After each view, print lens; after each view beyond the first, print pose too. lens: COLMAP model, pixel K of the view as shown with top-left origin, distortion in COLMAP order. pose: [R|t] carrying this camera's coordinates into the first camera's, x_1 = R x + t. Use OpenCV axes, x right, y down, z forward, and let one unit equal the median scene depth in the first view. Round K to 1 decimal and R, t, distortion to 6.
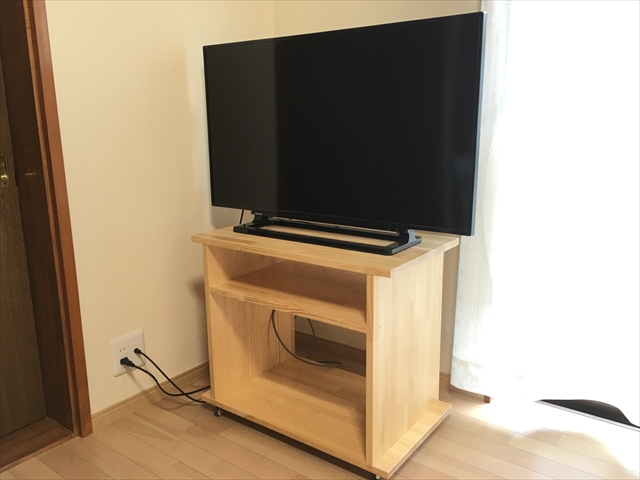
lens RADIAL K [[545.0, 0, 320.0], [0, 545.0, 240.0], [0, 0, 1]] dist [0.067166, -0.099503]
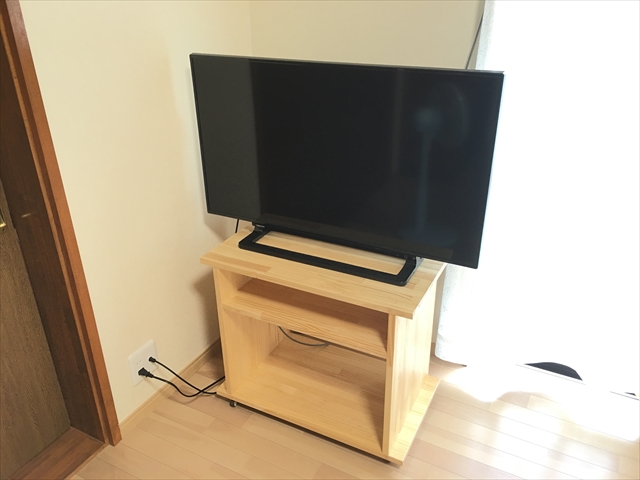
lens RADIAL K [[545.0, 0, 320.0], [0, 545.0, 240.0], [0, 0, 1]] dist [0.067166, -0.099503]
pose [[0.987787, -0.070708, 0.138841, -0.151700], [0.035621, 0.969980, 0.240561, -0.274290], [-0.151683, -0.232678, 0.960653, -0.004305]]
